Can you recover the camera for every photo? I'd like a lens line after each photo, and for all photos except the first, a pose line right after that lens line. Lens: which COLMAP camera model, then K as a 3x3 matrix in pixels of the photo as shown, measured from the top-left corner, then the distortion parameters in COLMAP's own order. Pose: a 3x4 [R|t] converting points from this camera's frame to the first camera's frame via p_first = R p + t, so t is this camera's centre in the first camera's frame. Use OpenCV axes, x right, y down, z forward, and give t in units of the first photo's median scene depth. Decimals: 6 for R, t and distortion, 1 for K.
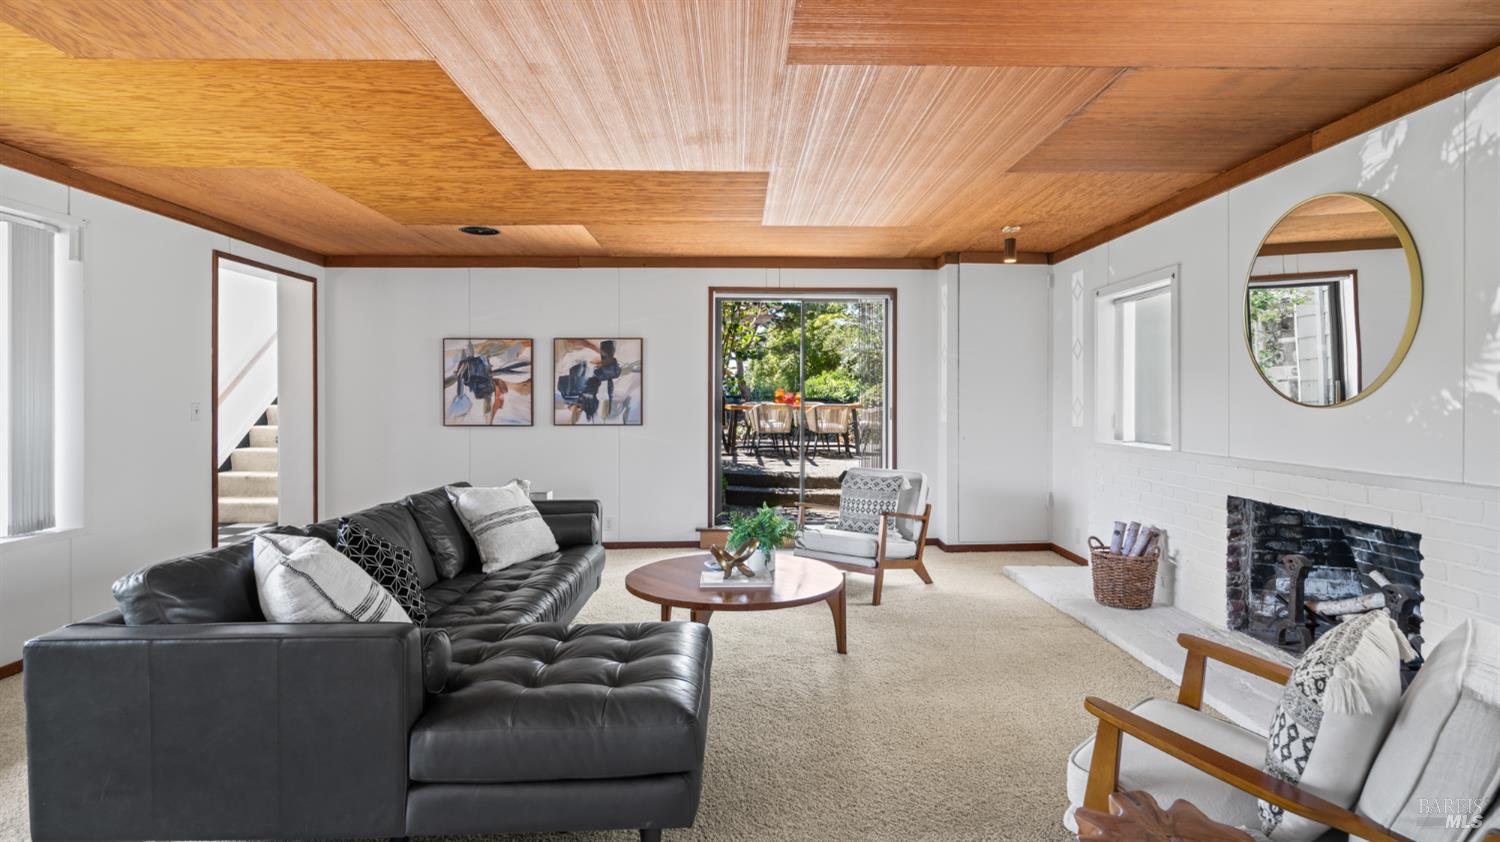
lens RADIAL K [[719.6, 0, 756.9], [0, 719.6, 398.3], [0, 0, 1]] dist [0.002842, 0.000733]
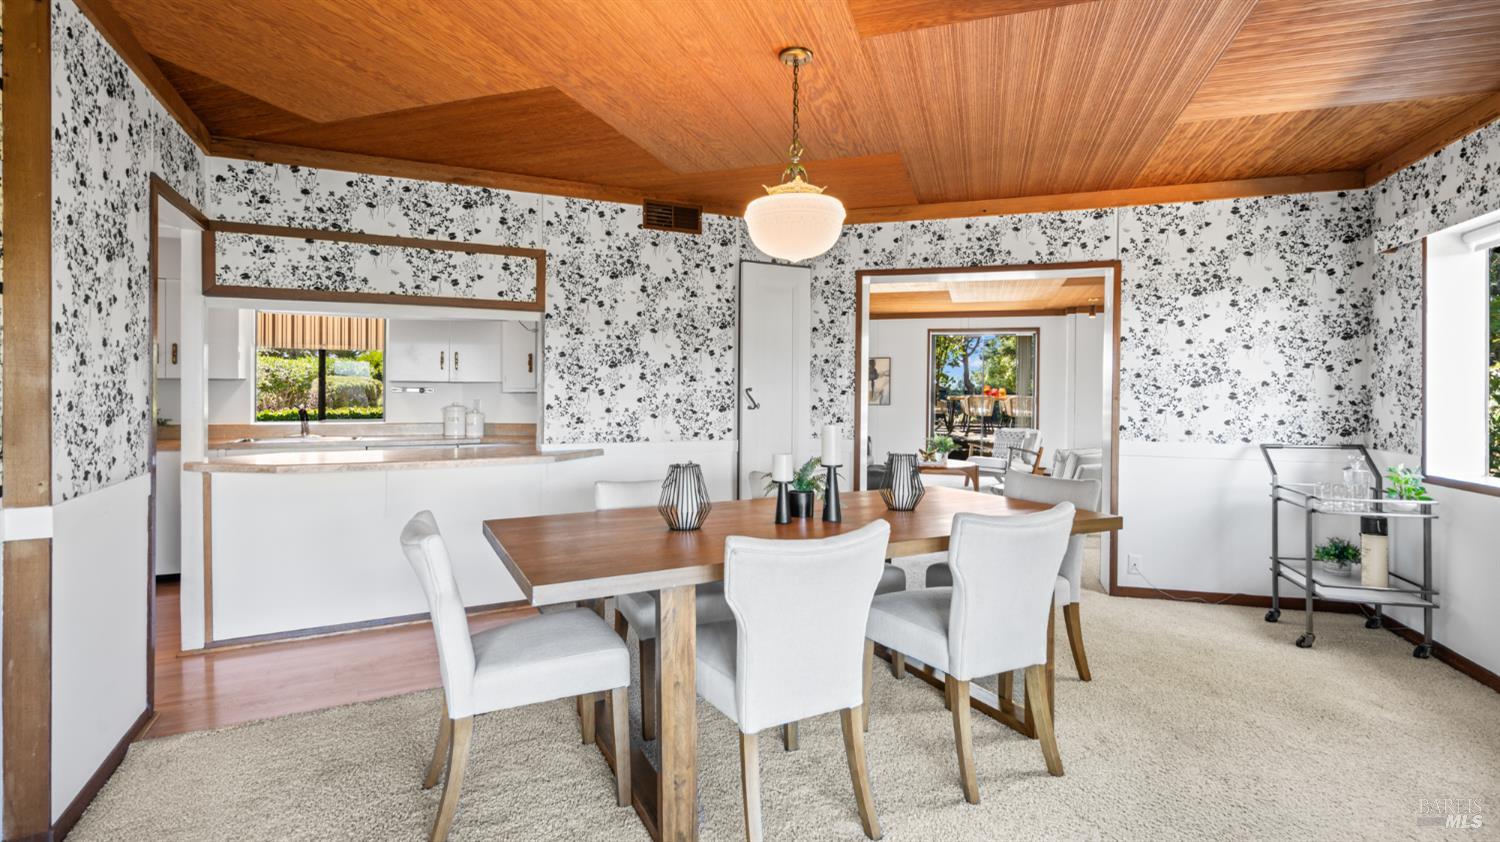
lens RADIAL K [[719.6, 0, 756.9], [0, 719.6, 398.3], [0, 0, 1]] dist [0.002842, 0.000733]
pose [[0.946211, 0.011504, -0.323346, 0.159307], [-0.009095, 0.999918, 0.008962, 0.009307], [0.323423, -0.005539, 0.946238, -1.187018]]
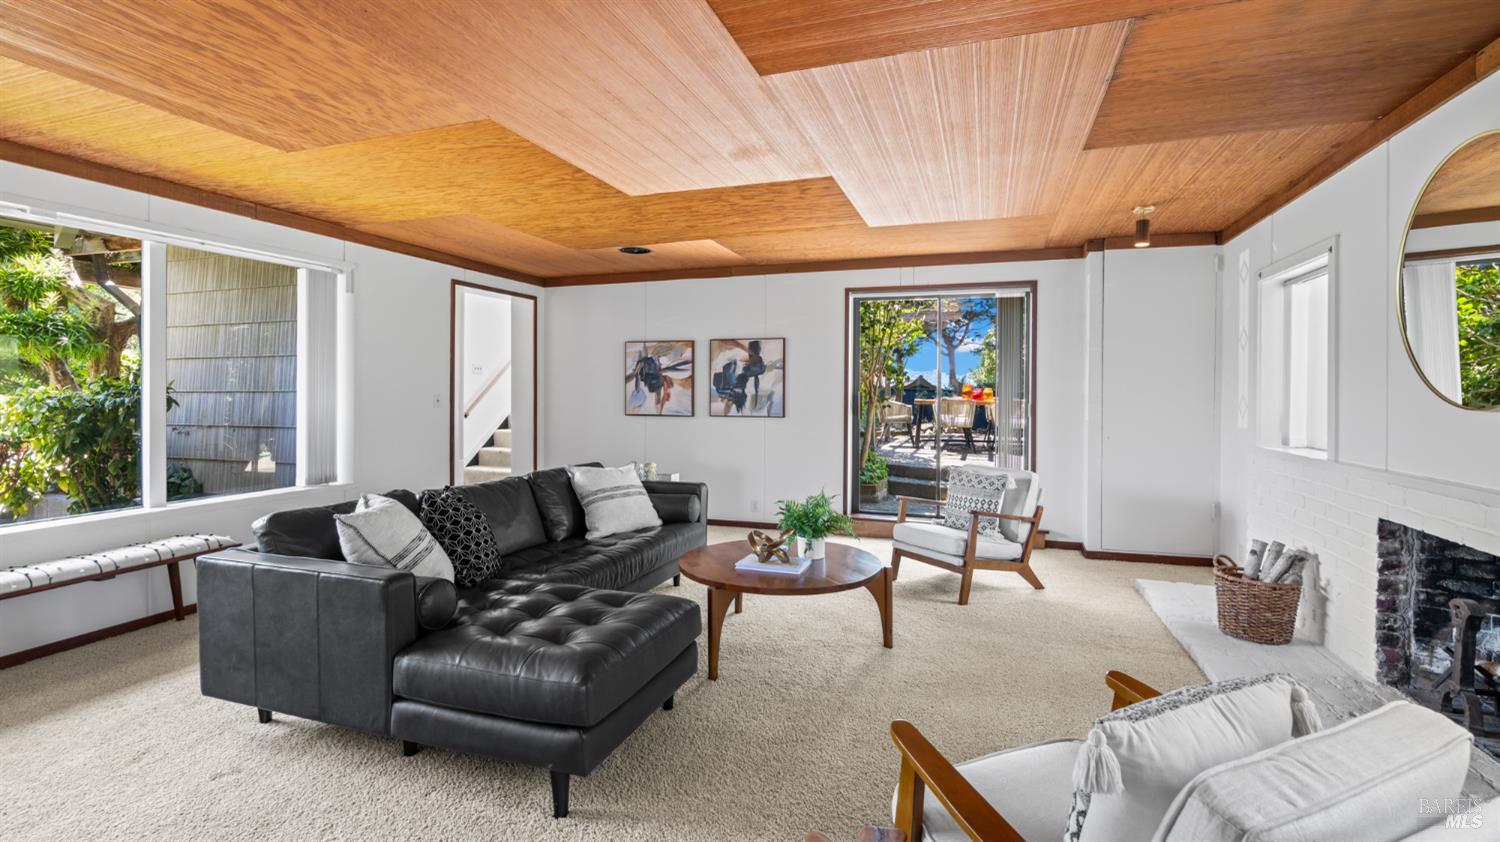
lens RADIAL K [[666.5, 0, 766.7], [0, 666.5, 395.3], [0, 0, 1]] dist [-0.002667, 0.000375]
pose [[0.939114, 0.007102, -0.343532, 0.227878], [-0.005424, 0.999968, 0.005844, -0.003108], [0.343563, -0.003625, 0.939123, 0.053601]]
